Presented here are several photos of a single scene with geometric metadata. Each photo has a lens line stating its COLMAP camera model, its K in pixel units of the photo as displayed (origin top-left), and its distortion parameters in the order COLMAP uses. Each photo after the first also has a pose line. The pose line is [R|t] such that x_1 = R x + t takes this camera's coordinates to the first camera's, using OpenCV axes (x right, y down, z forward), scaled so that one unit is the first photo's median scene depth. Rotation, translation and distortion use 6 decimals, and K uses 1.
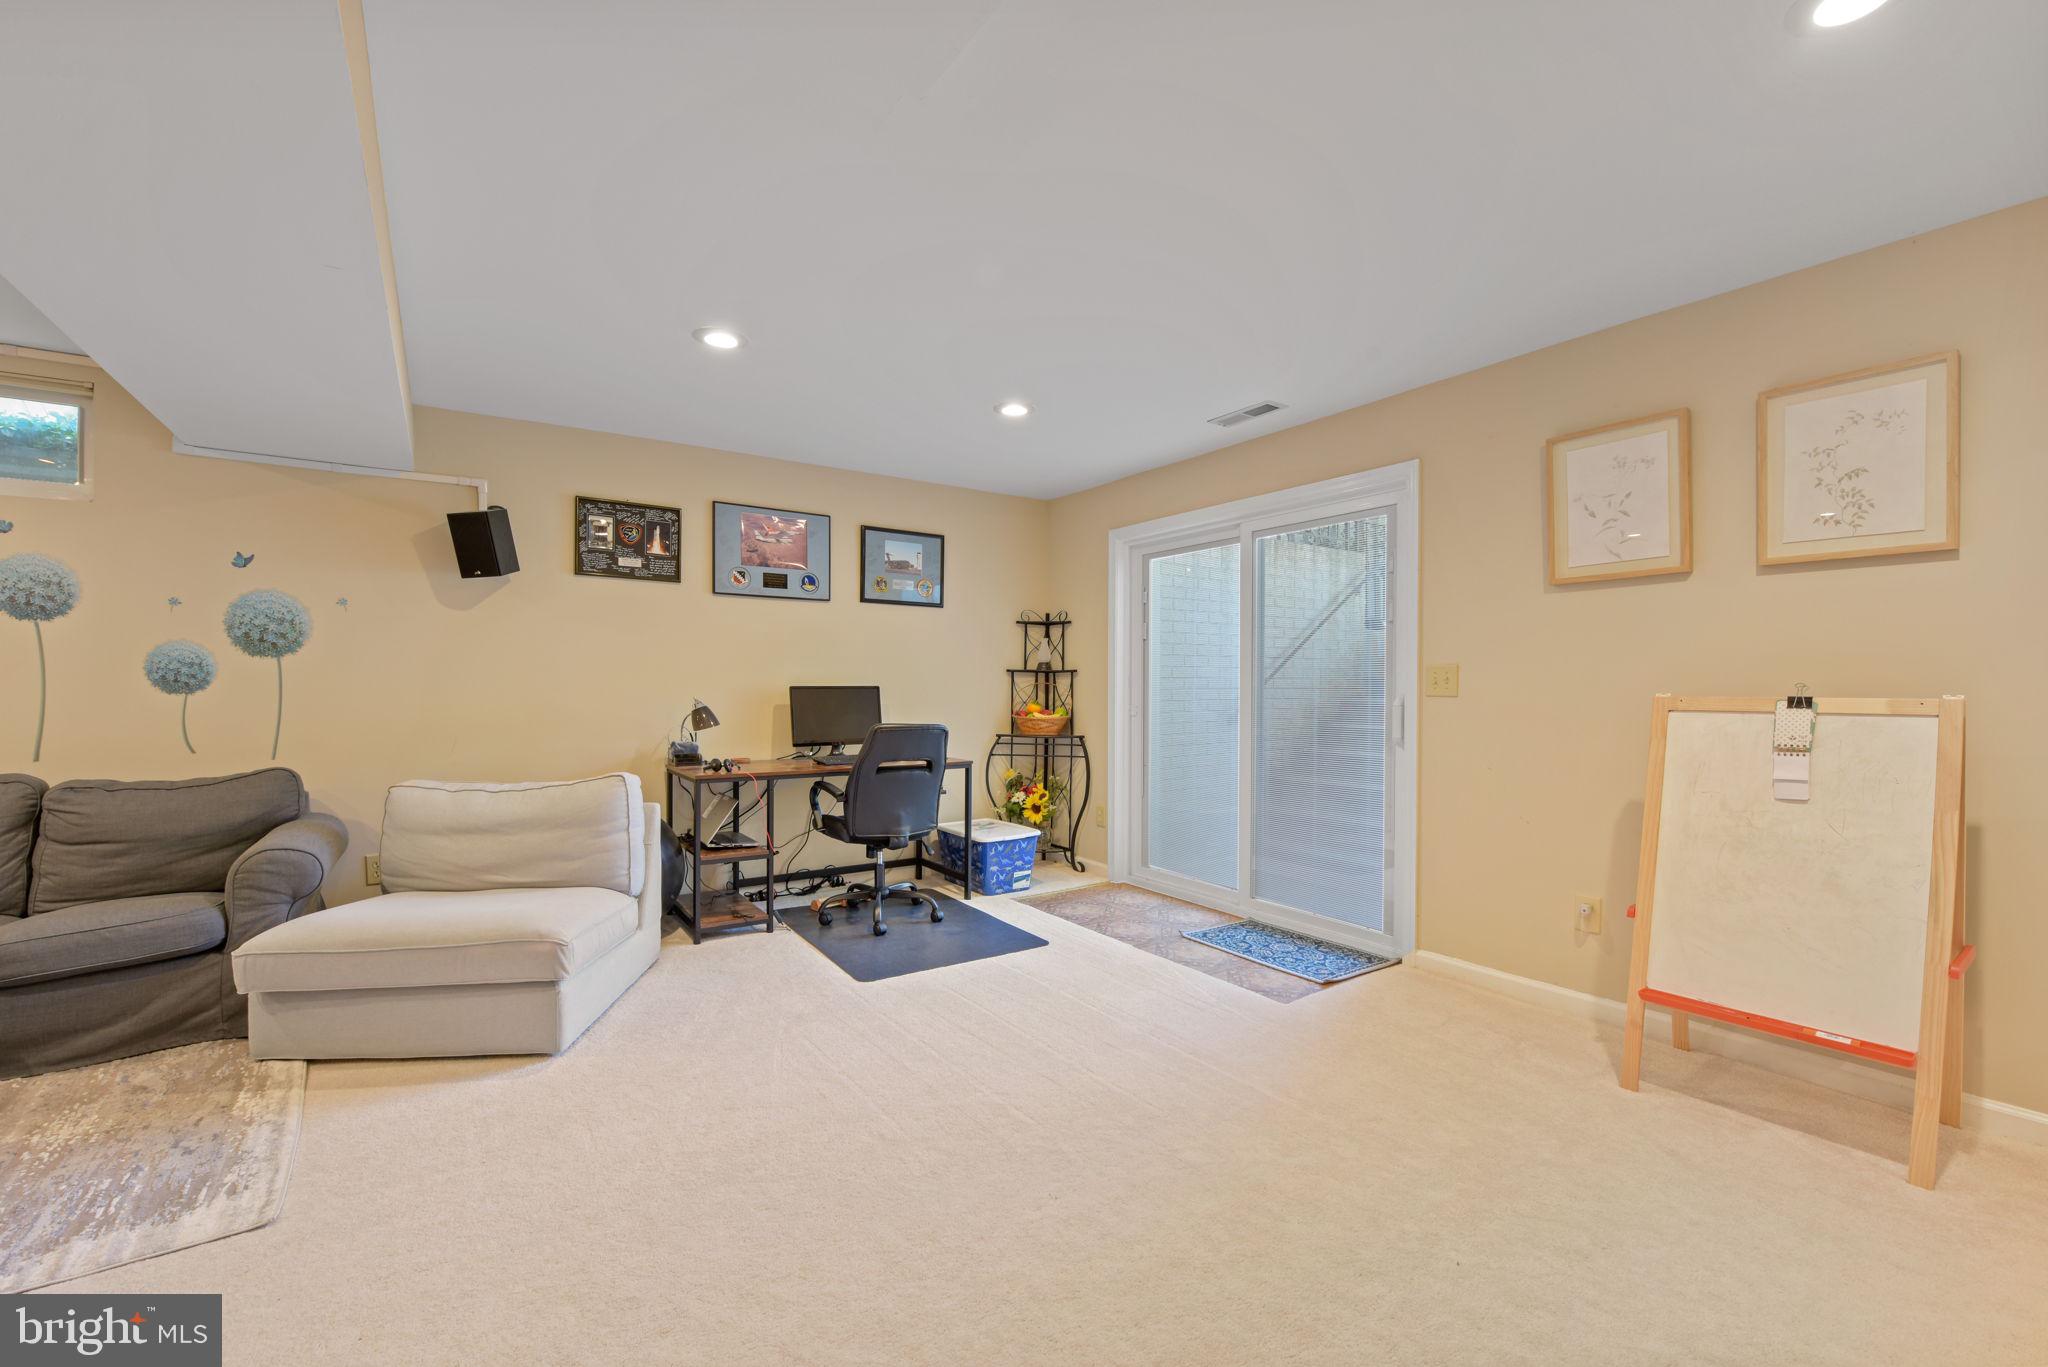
lens RADIAL K [[881.6, 0, 1027.1], [0, 881.6, 684.1], [0, 0, 1]] dist [-0.002021, -0.000361]
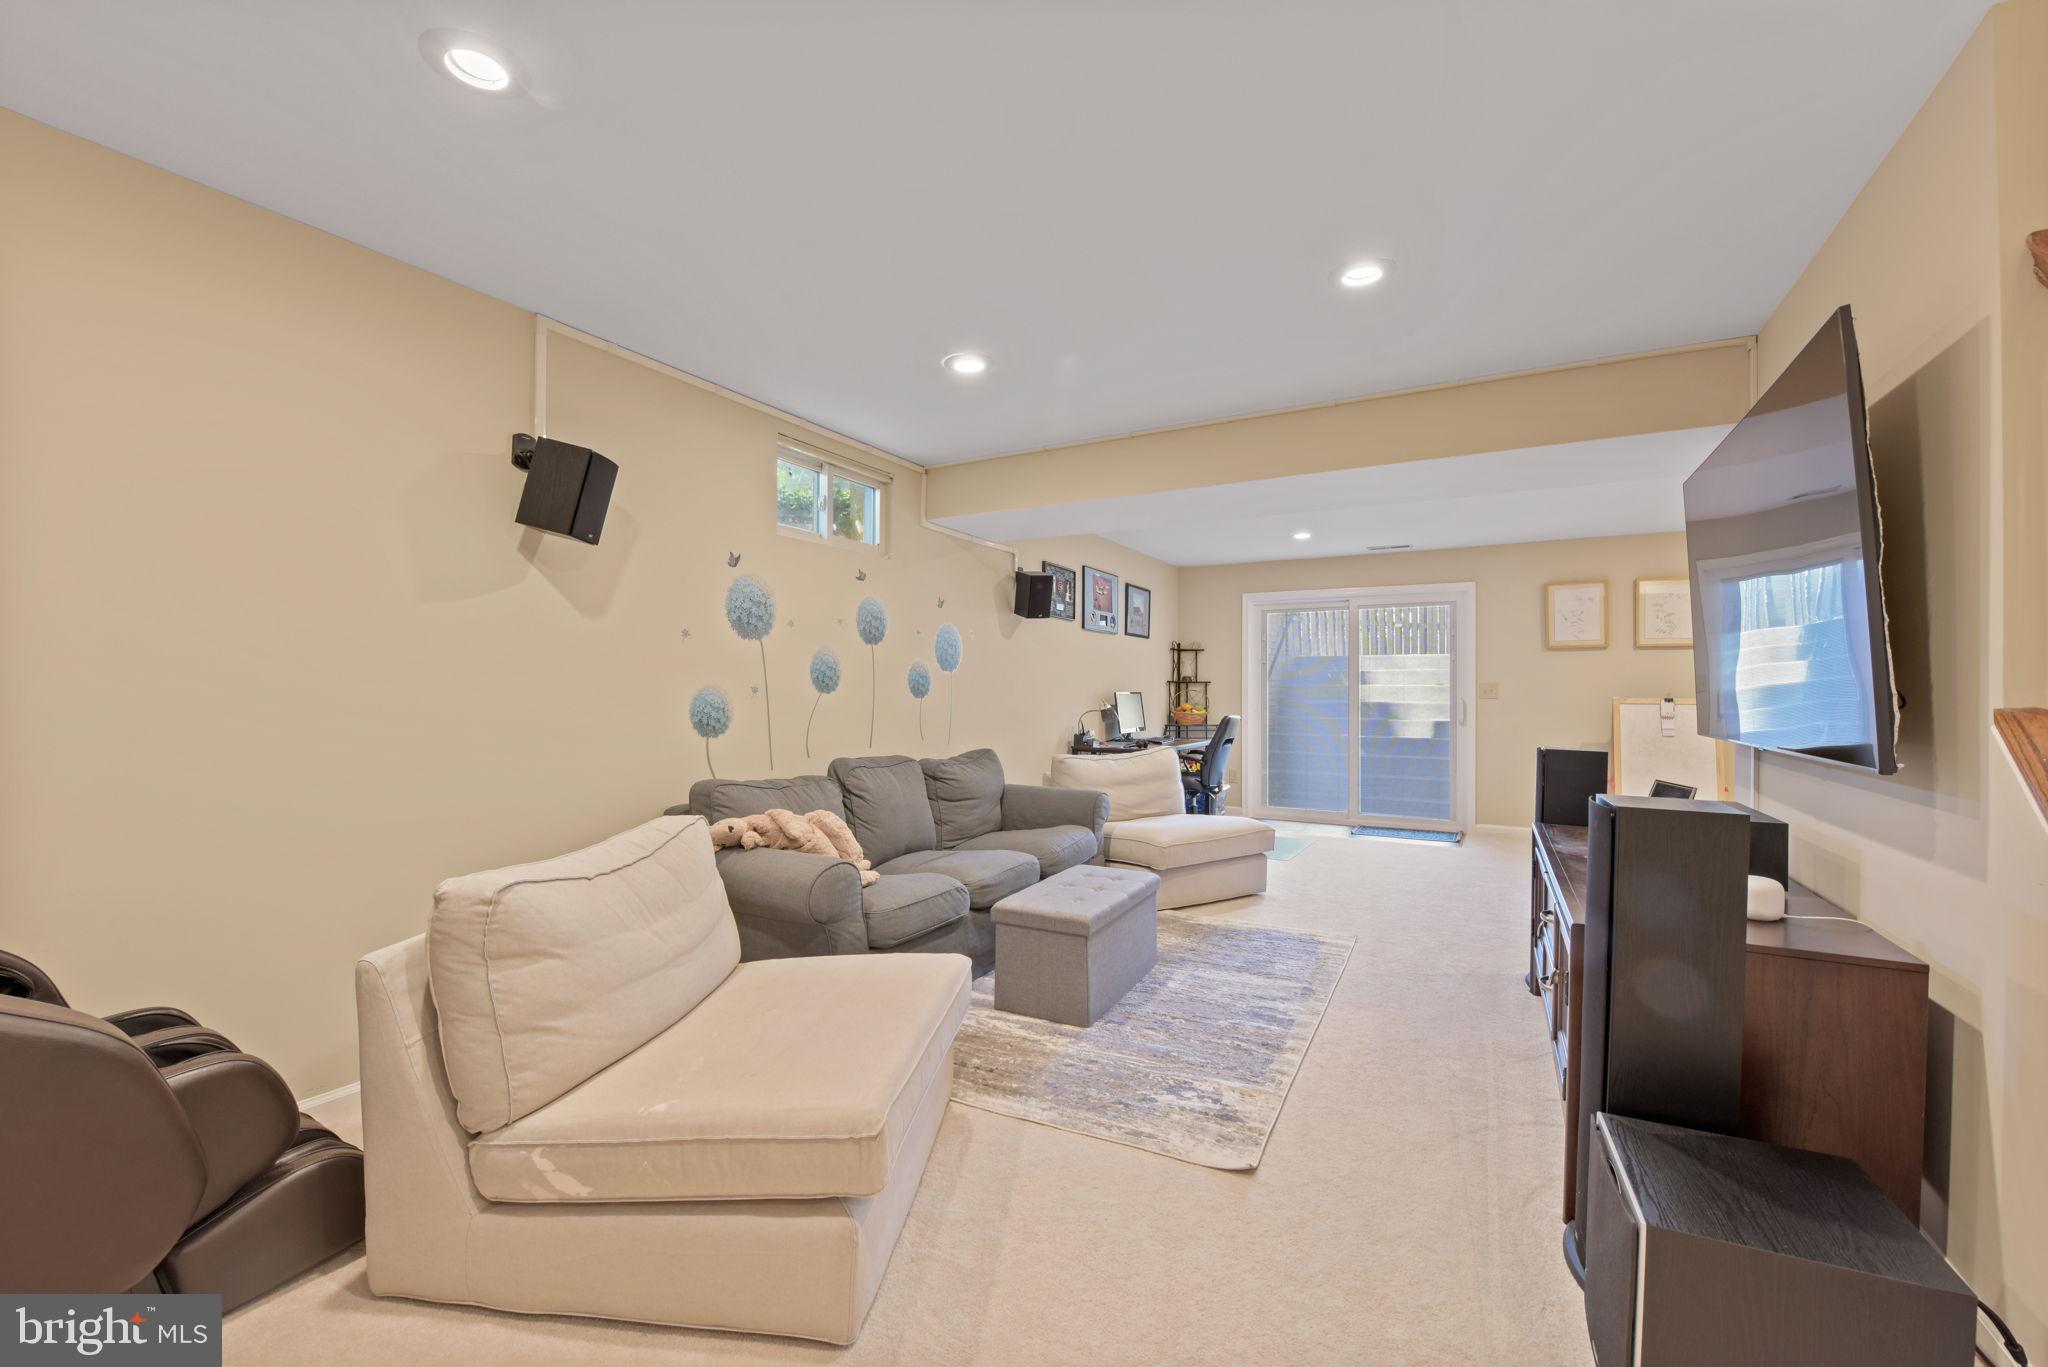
lens RADIAL K [[881.6, 0, 1031.1], [0, 881.6, 686.8], [0, 0, 1]] dist [-0.002021, -0.000361]
pose [[0.881035, 0.004402, 0.473030, -1.463011], [-0.004109, 0.999990, -0.001652, -0.005462], [-0.473033, -0.000488, 0.881045, -0.316049]]
